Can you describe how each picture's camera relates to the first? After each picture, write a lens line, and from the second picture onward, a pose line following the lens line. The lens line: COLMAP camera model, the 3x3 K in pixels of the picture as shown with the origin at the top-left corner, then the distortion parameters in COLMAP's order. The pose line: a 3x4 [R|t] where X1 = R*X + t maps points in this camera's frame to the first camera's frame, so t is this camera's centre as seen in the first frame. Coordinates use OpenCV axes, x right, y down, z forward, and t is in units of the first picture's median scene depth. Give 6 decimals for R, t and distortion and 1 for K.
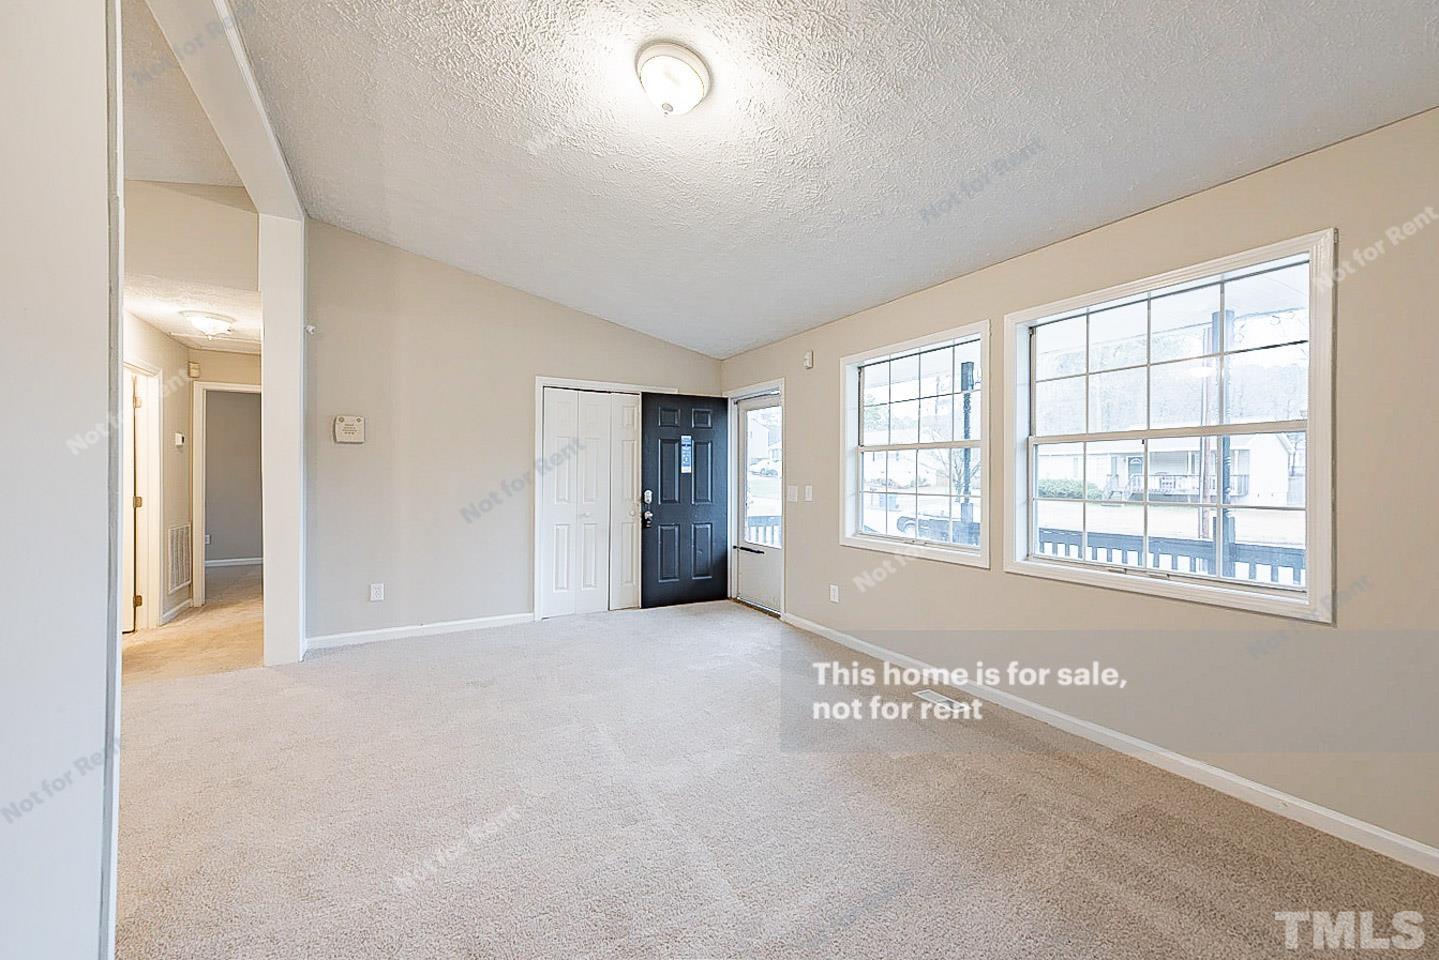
lens RADIAL K [[572.3, 0, 721.0], [0, 572.3, 477.3], [0, 0, 1]] dist [-0.008471, -0.000830]
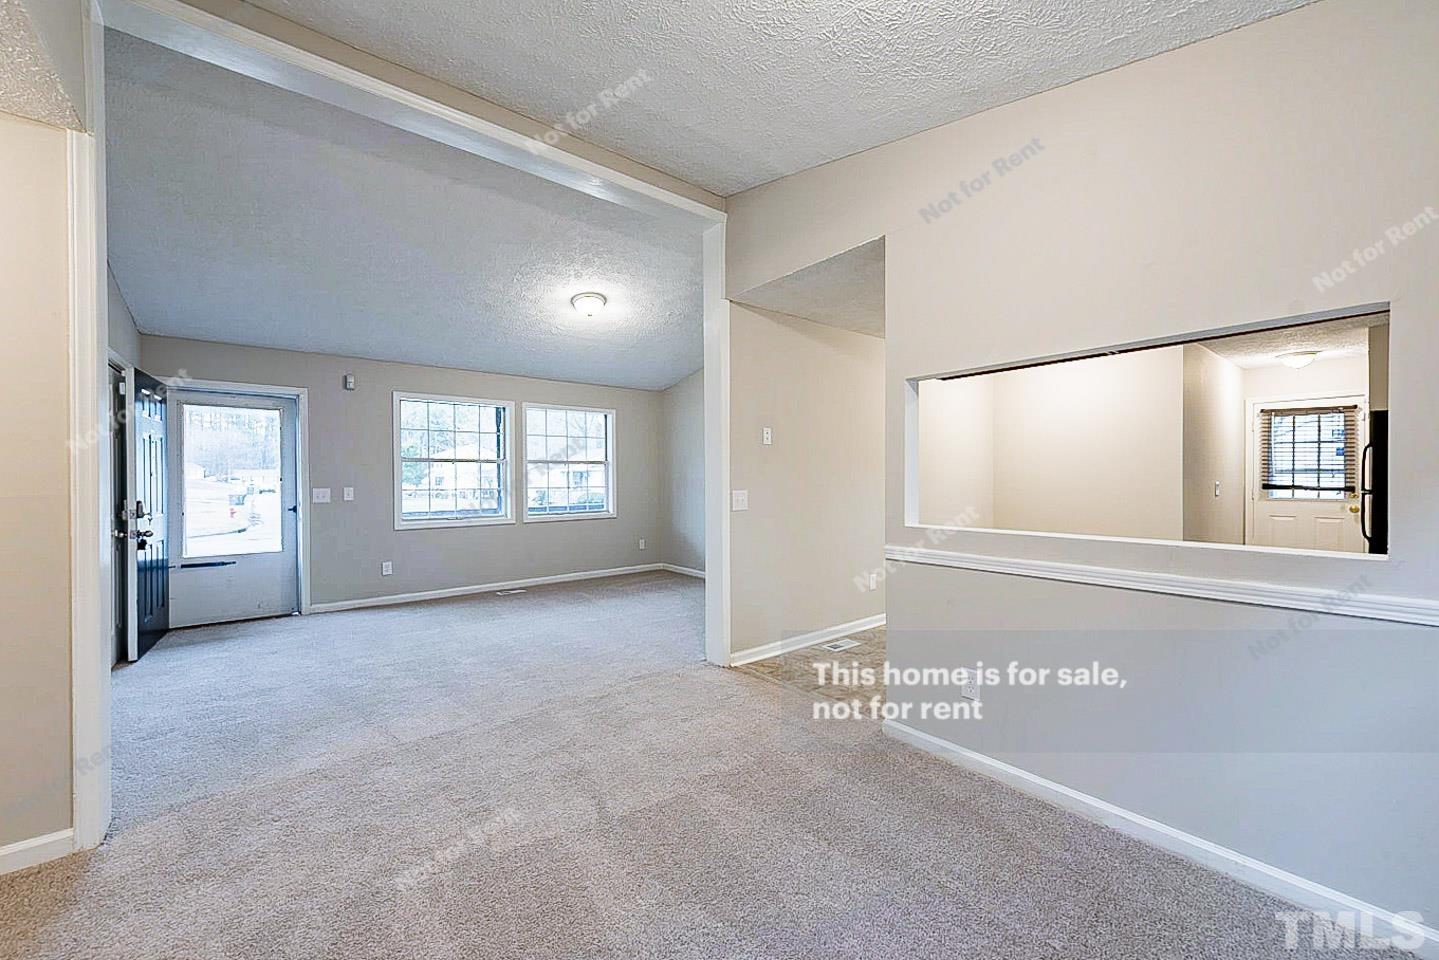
lens RADIAL K [[558.1, 0, 719.5], [0, 558.1, 480.0], [0, 0, 1]] dist [0.000625, 0.000179]
pose [[-0.175077, -0.009511, 0.984509, -1.538184], [-0.001891, 0.999955, 0.009324, -0.018132], [-0.984553, -0.000229, -0.175087, 0.601509]]
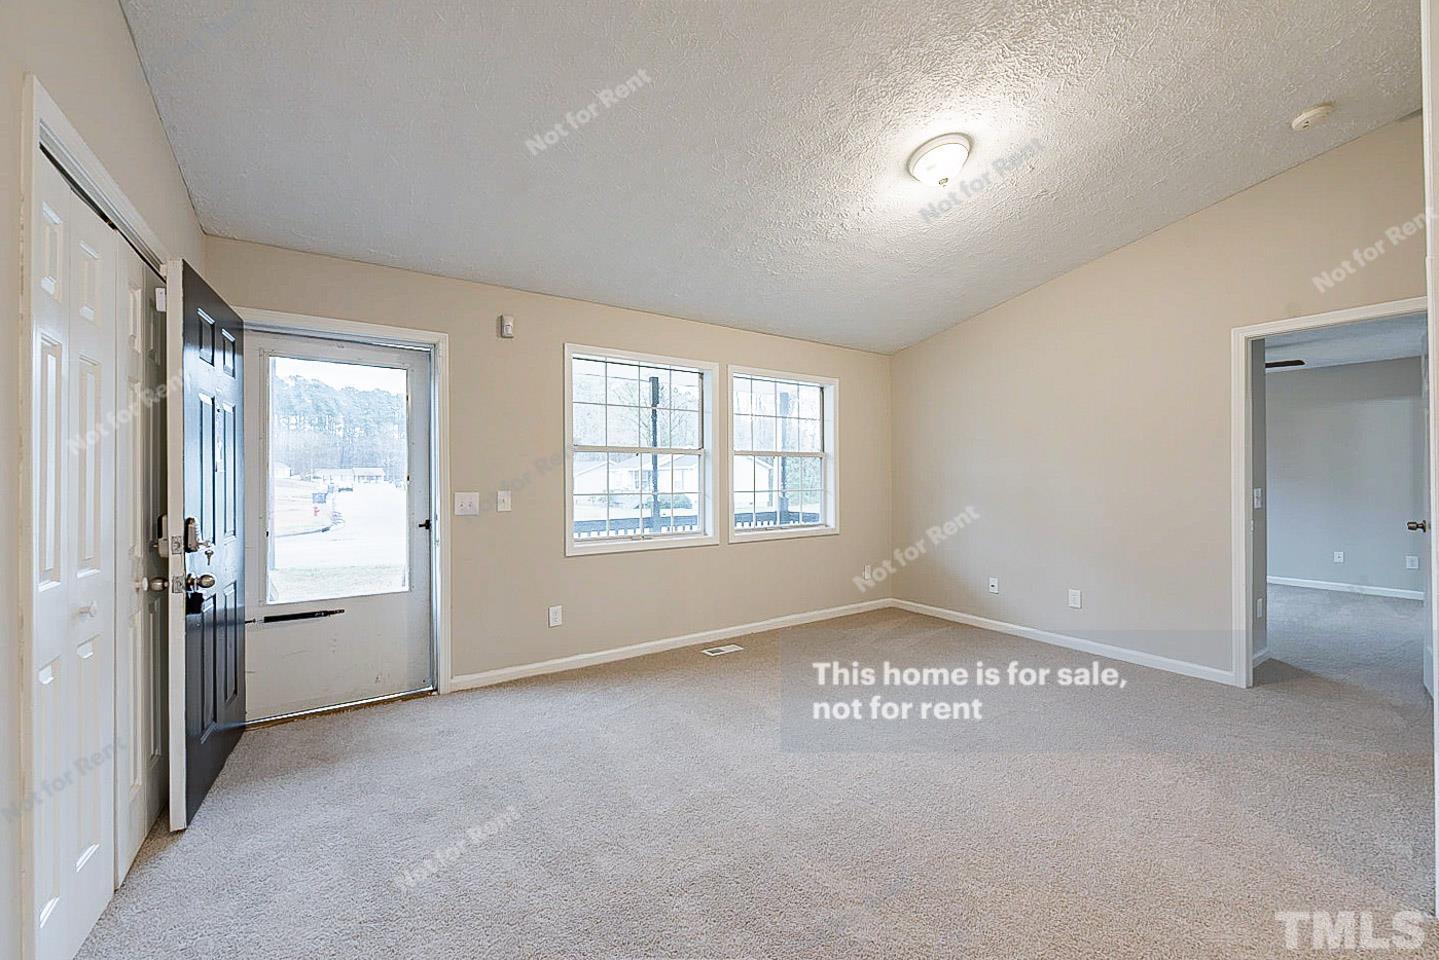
lens RADIAL K [[572.3, 0, 721.0], [0, 572.3, 477.3], [0, 0, 1]] dist [-0.008471, -0.000830]
pose [[-0.079428, -0.005875, 0.996823, -0.856769], [-0.003844, 0.999977, 0.005588, -0.012107], [-0.996833, -0.003388, -0.079448, 1.051933]]
